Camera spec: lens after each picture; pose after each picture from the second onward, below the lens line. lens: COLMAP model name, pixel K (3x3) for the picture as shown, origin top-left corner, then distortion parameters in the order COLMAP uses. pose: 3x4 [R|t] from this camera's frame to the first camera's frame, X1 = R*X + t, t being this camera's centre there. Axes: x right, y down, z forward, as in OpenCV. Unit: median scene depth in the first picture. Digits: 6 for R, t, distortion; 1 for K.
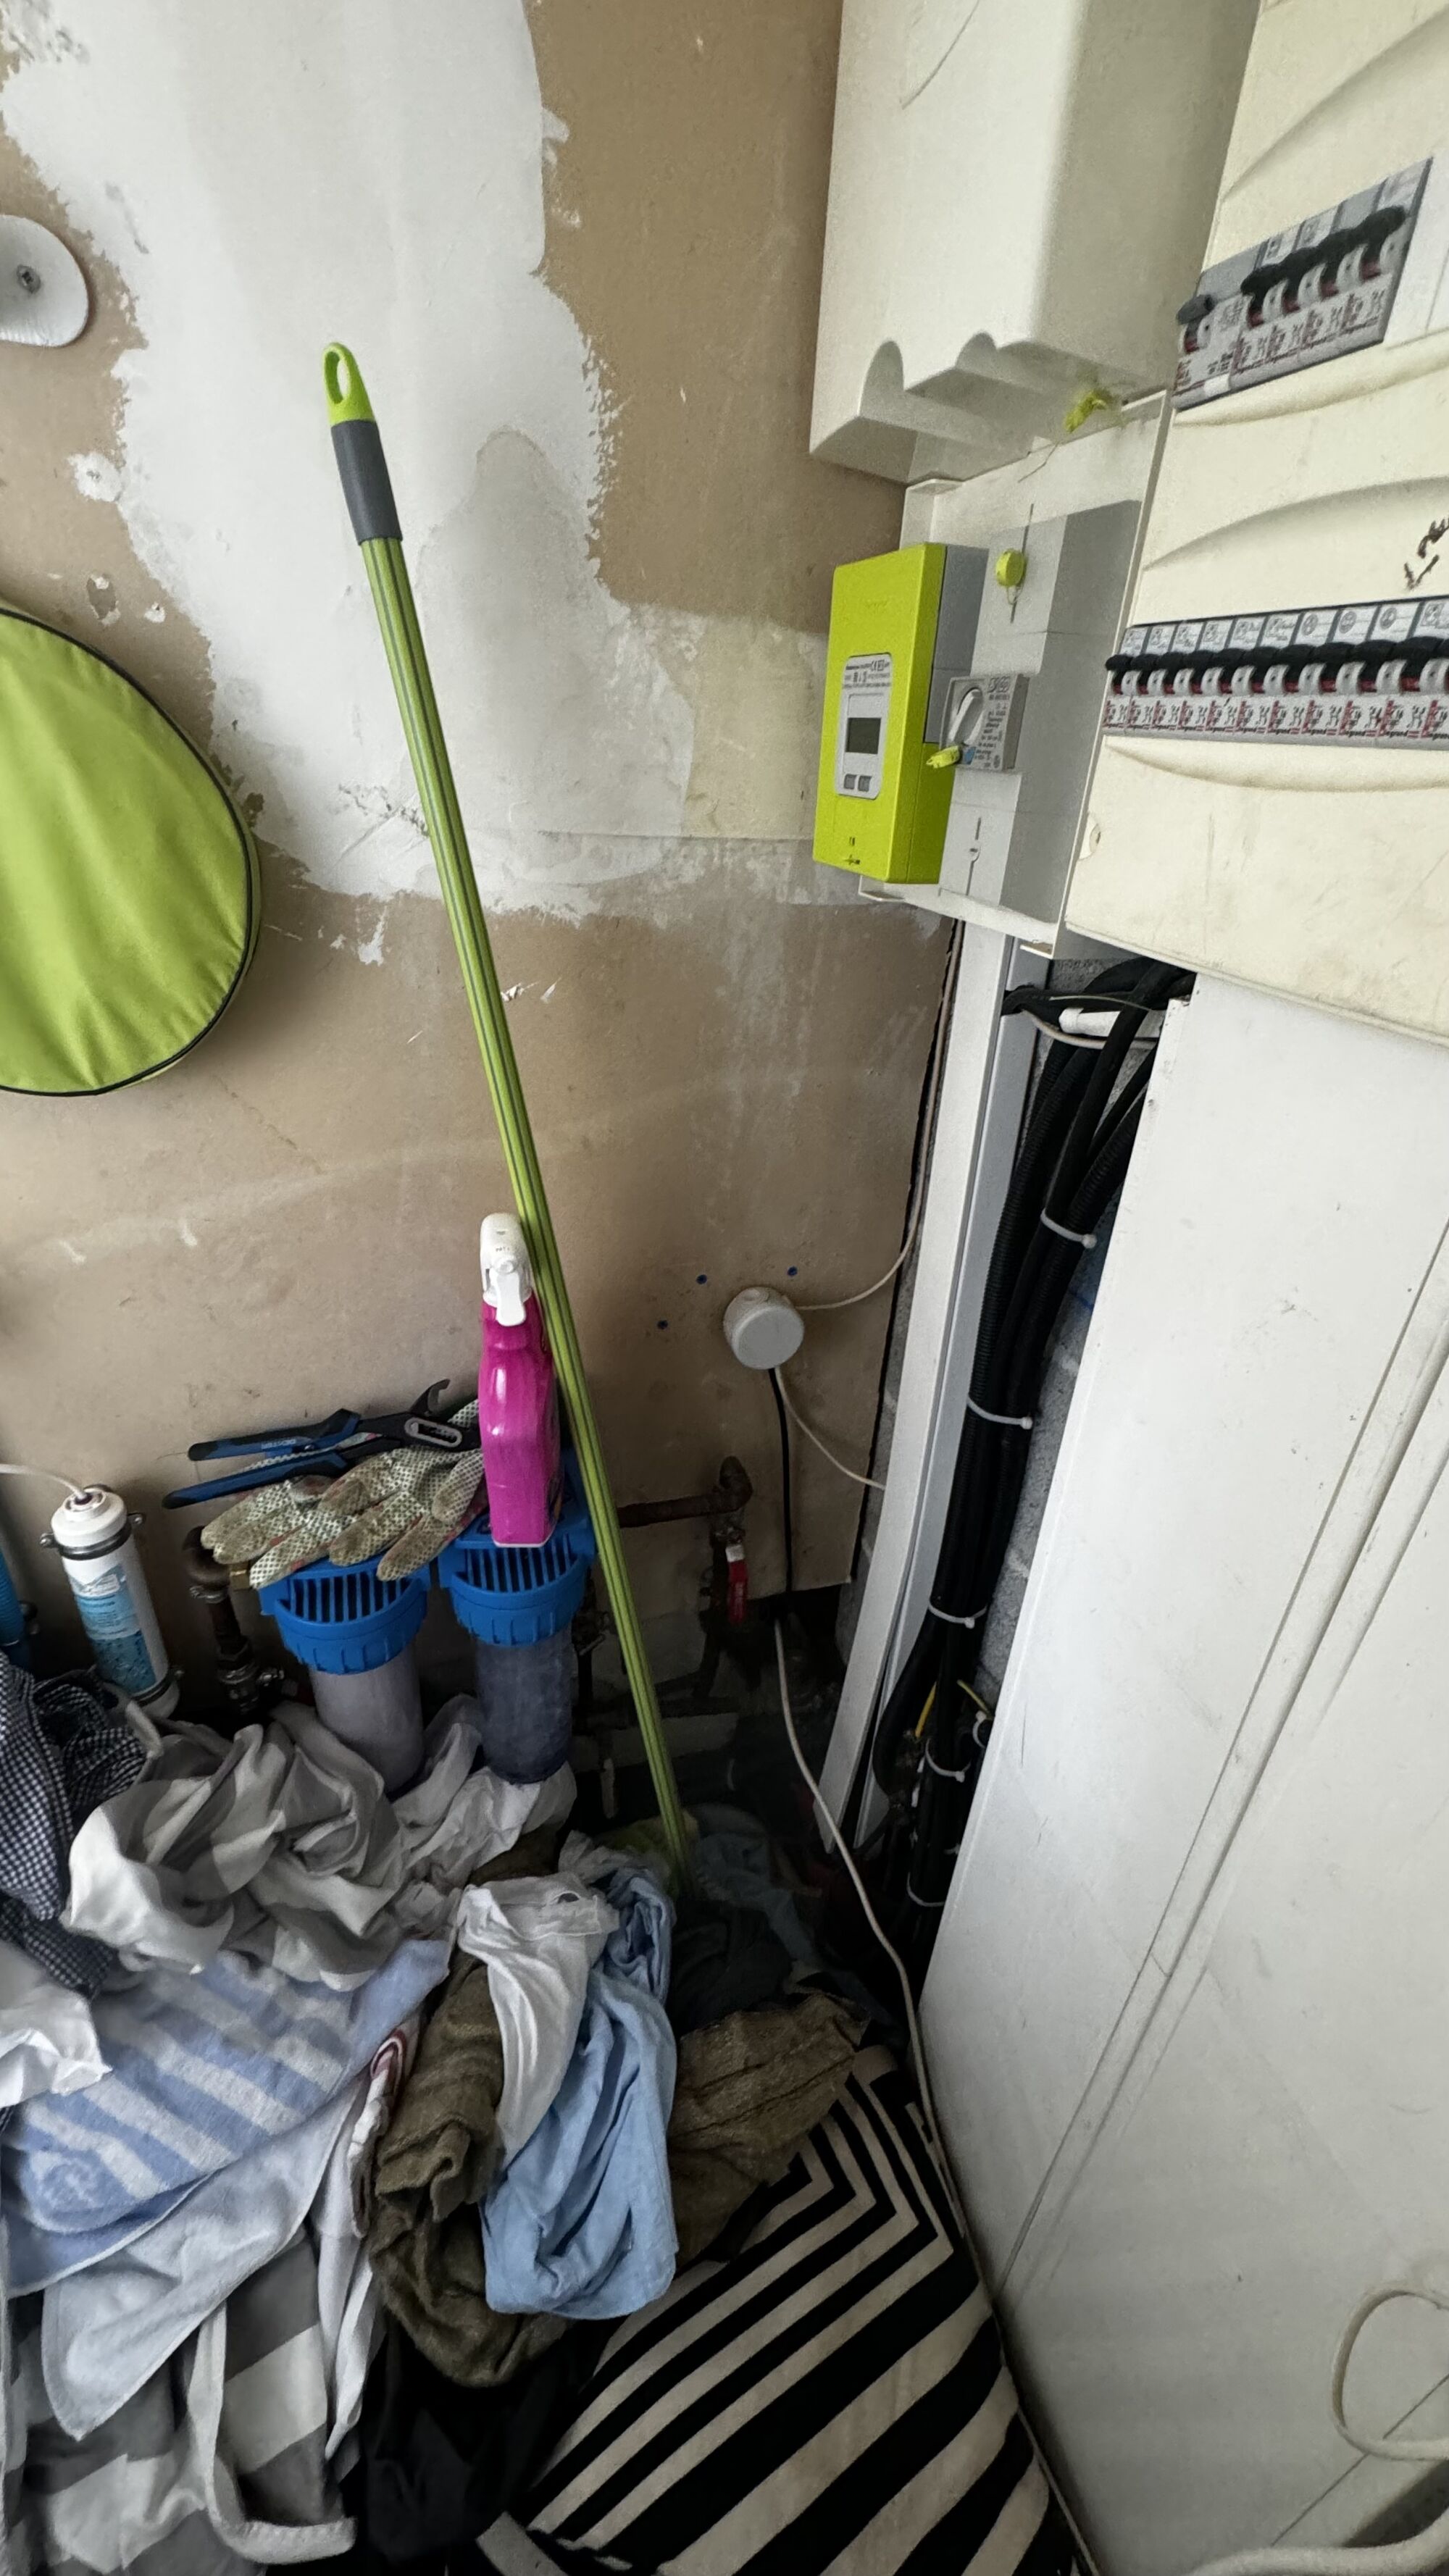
lens RADIAL K [[1026.8, 0, 724.5], [0, 1026.8, 1288.0], [0, 0, 1]] dist [0.000349, -0.000645]
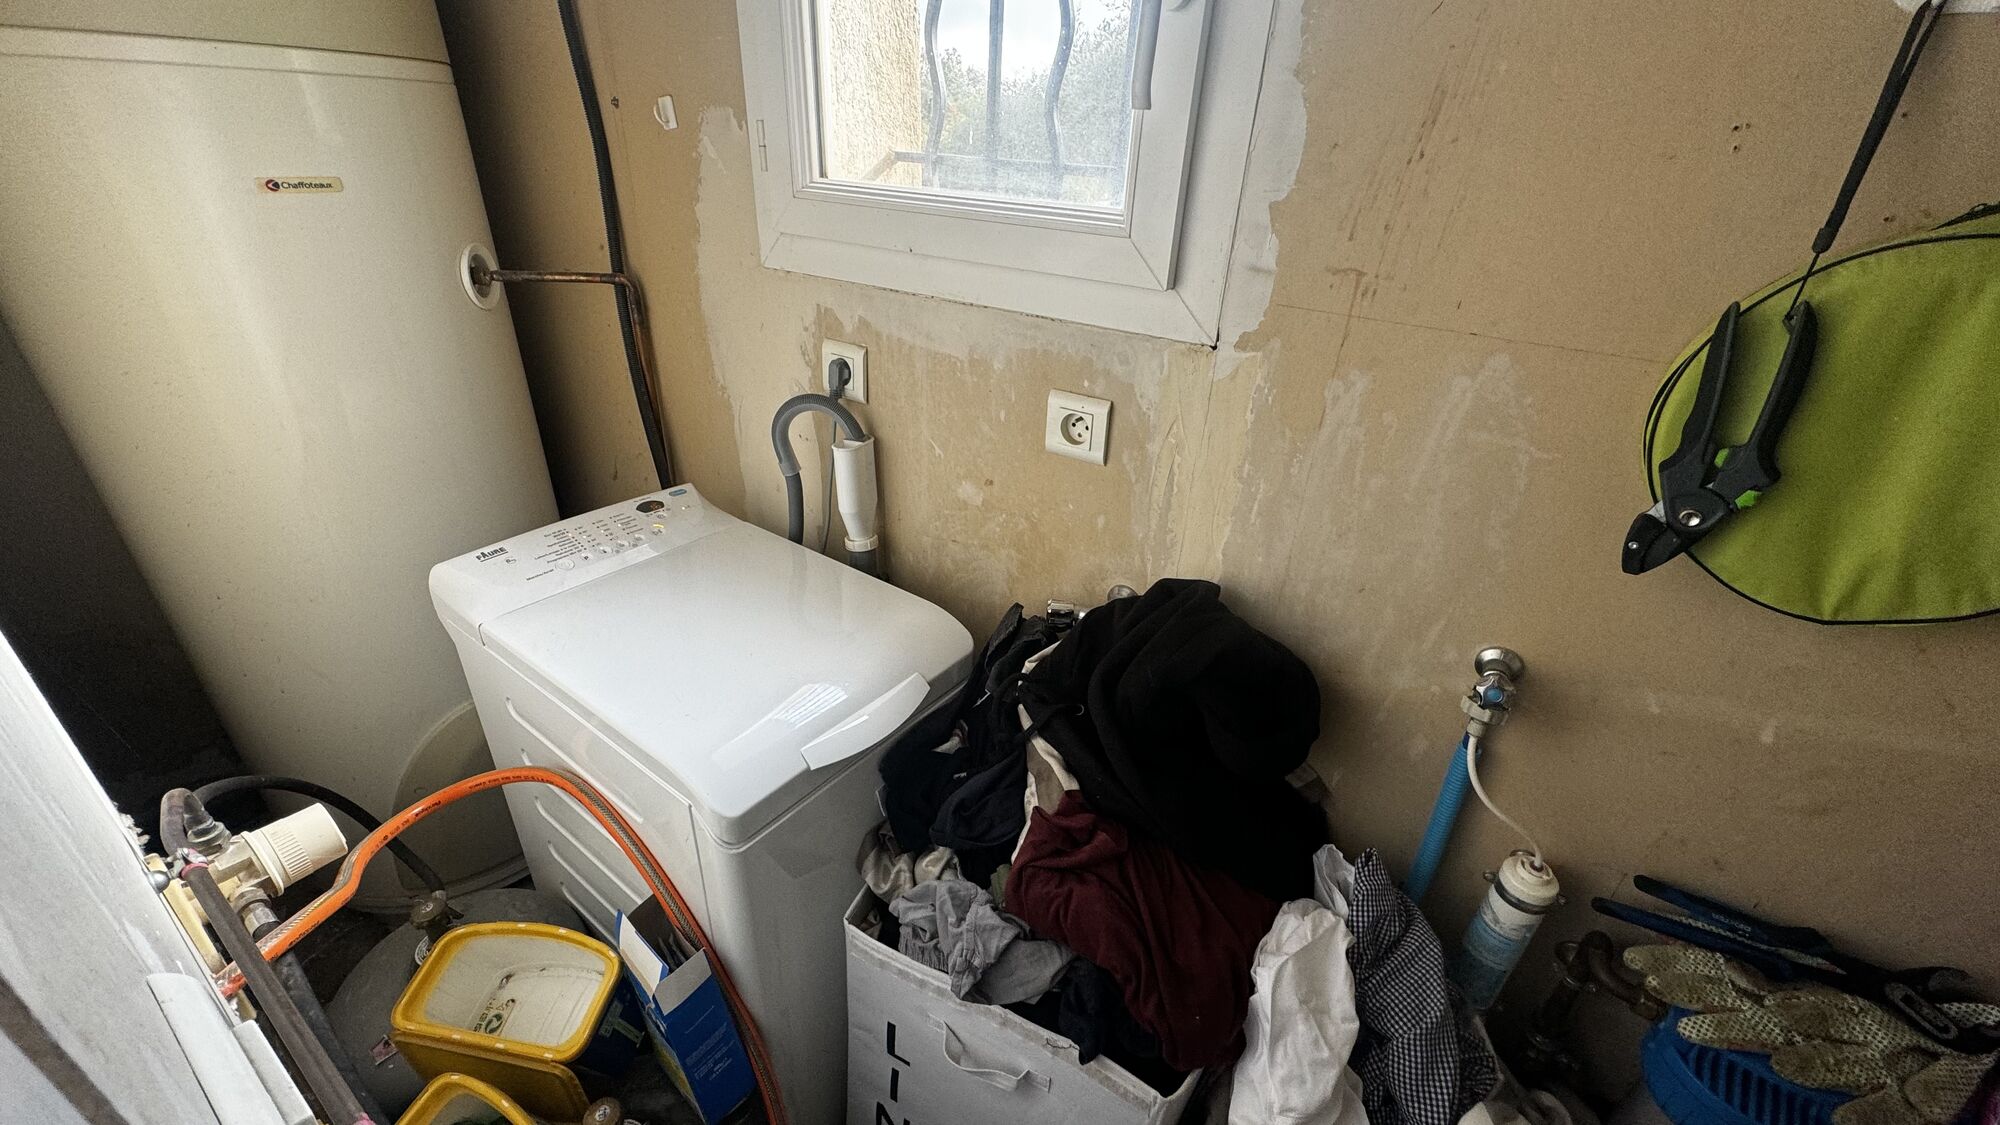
lens RADIAL K [[797.1, 0, 1000.0], [0, 797.1, 562.5], [0, 0, 1]] dist [0.000349, -0.000645]
pose [[0.625485, 0.355581, -0.694500, -0.476153], [-0.389435, 0.913590, 0.117019, 0.003800], [0.676098, 0.197269, 0.709913, -0.224588]]
